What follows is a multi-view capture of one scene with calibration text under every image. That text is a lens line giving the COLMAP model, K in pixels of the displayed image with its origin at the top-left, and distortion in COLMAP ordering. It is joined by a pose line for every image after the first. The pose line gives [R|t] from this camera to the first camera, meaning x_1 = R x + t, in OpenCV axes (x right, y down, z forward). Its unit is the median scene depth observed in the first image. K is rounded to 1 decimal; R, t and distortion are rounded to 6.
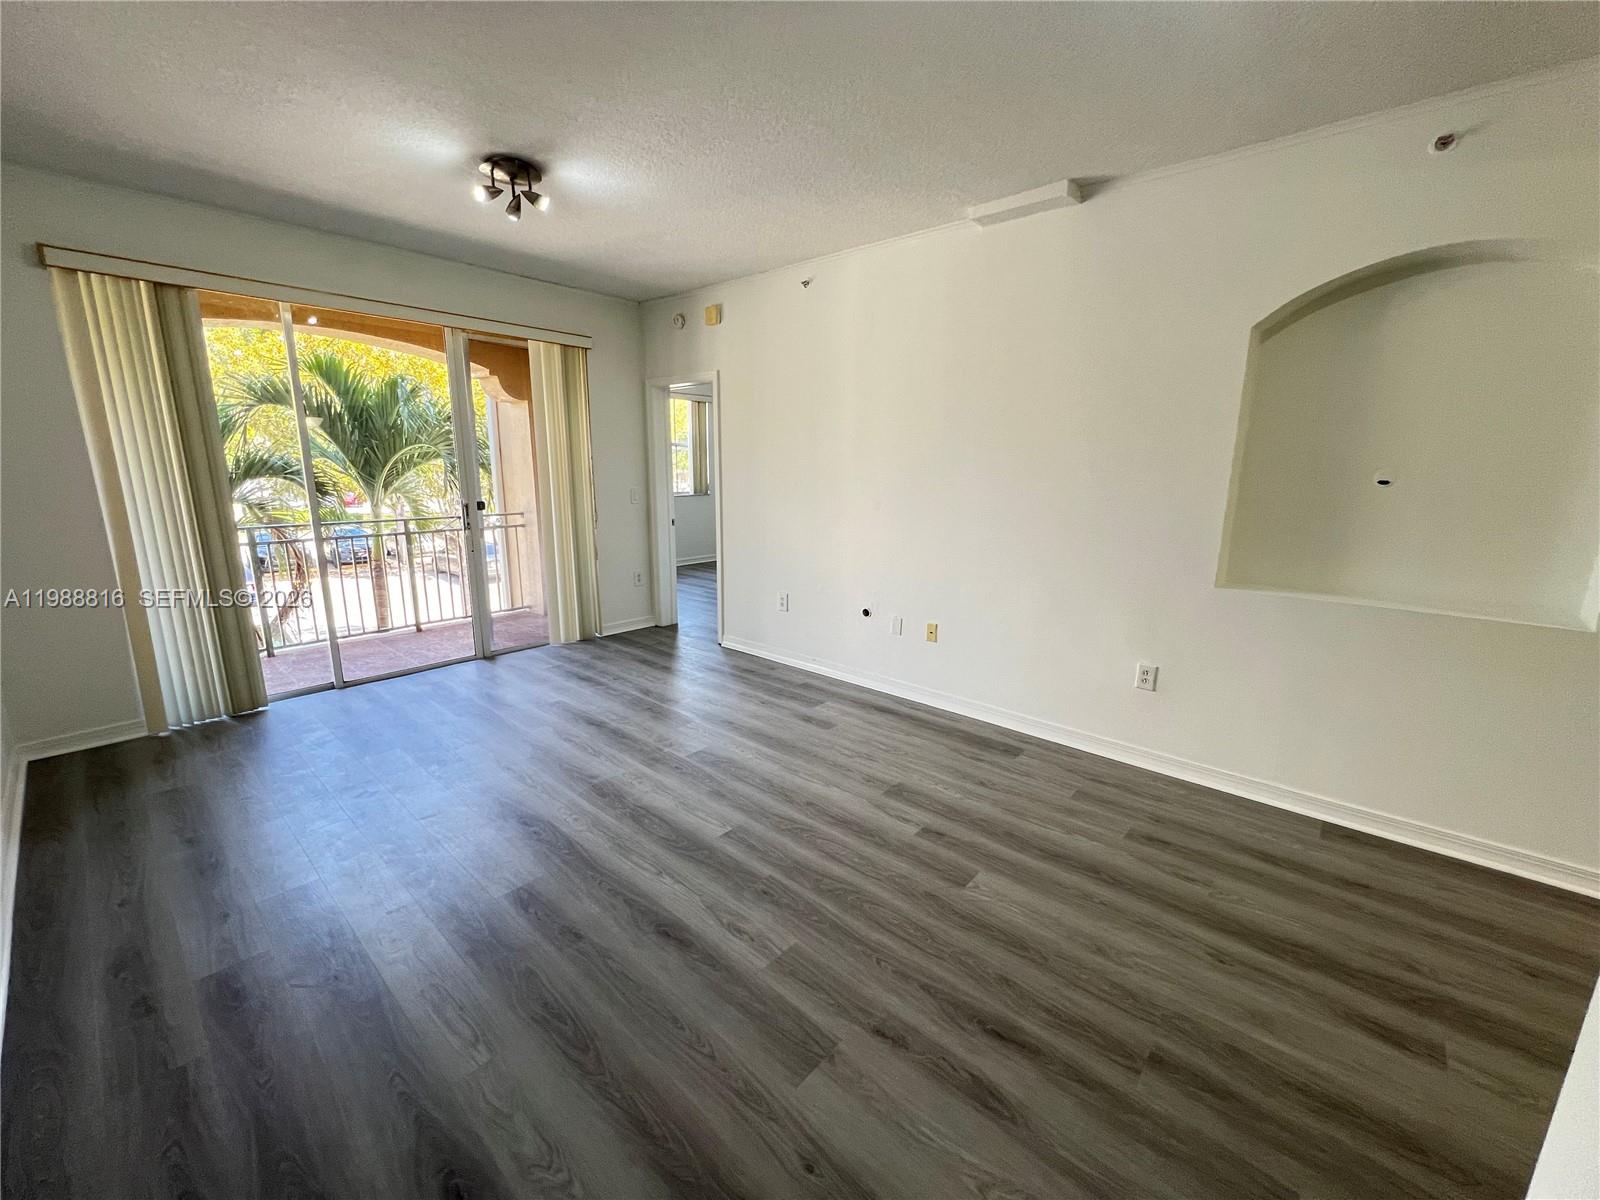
lens RADIAL K [[636.4, 0, 800.0], [0, 636.4, 600.0], [0, 0, 1]] dist [0.000734, 0.000035]
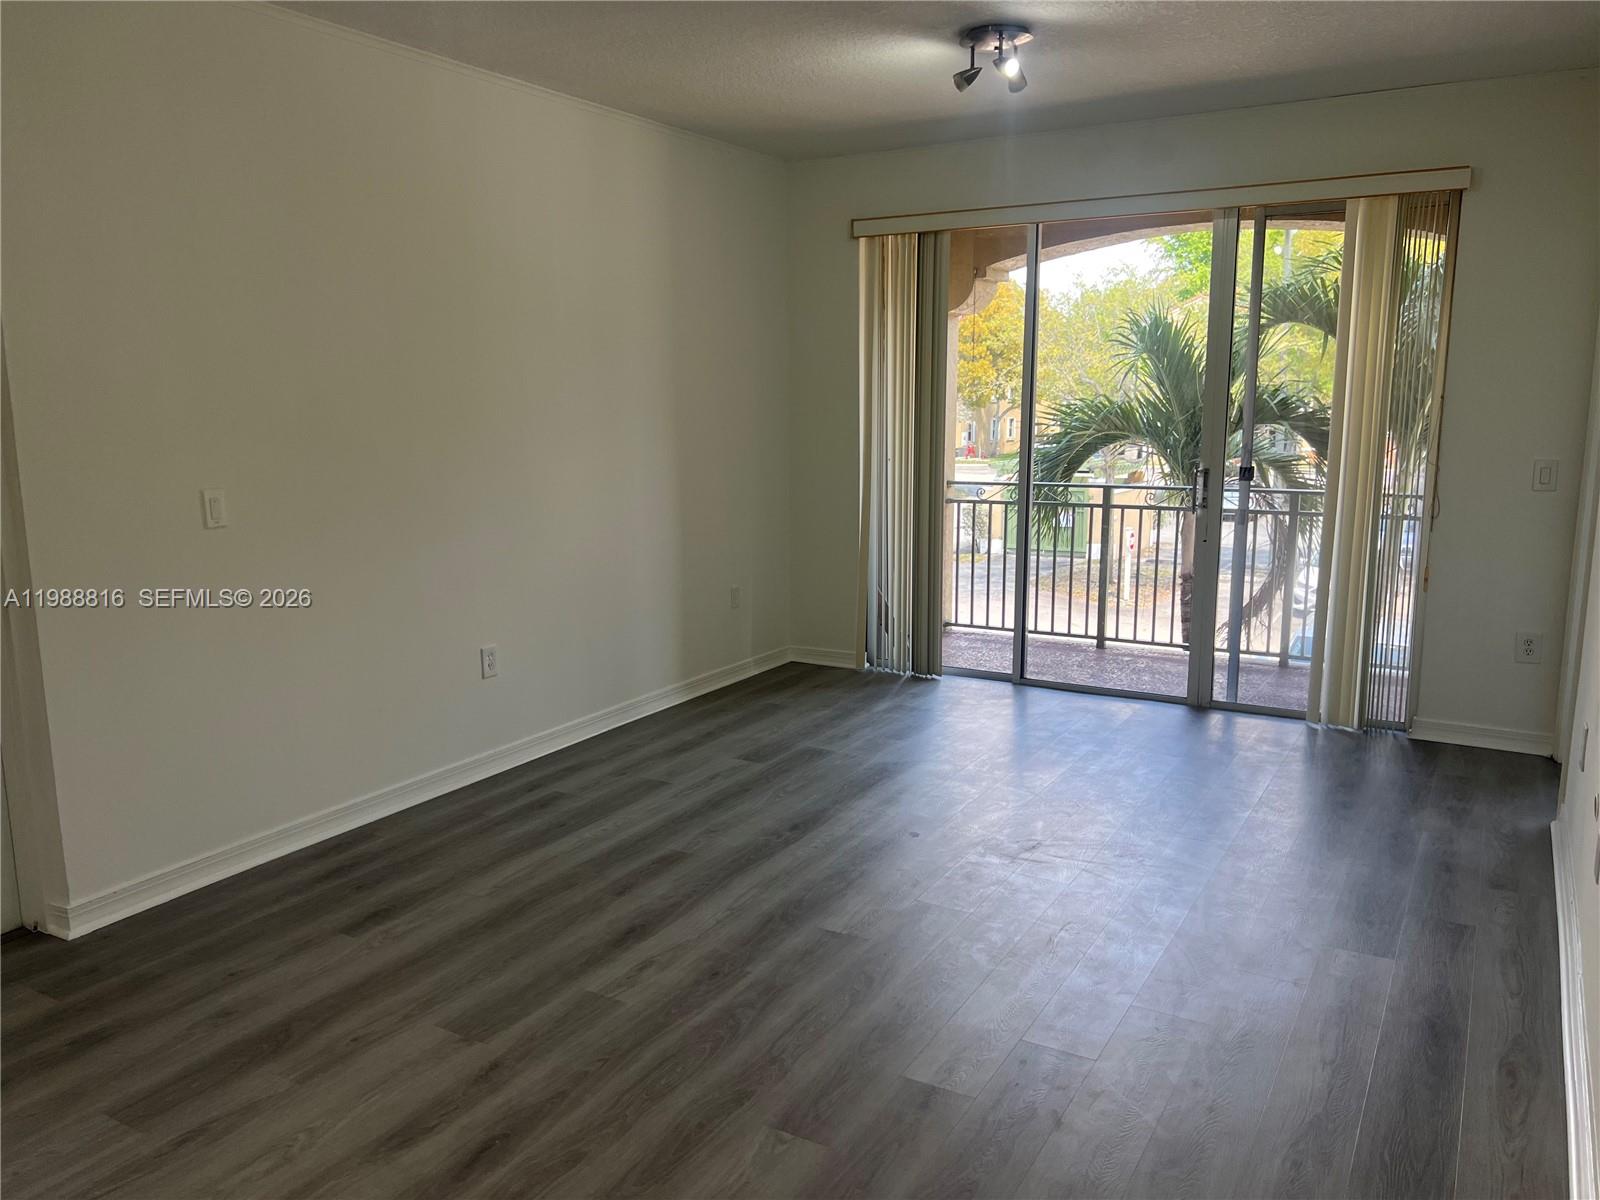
lens RADIAL K [[1205.0, 0, 805.3], [0, 1205.0, 600.6], [0, 0, 1]] dist [0.097284, -0.155200]
pose [[0.201167, 0.158245, -0.966690, 1.243560], [-0.200953, 0.972542, 0.117385, -0.162381], [0.958723, 0.170645, 0.227444, 0.659172]]
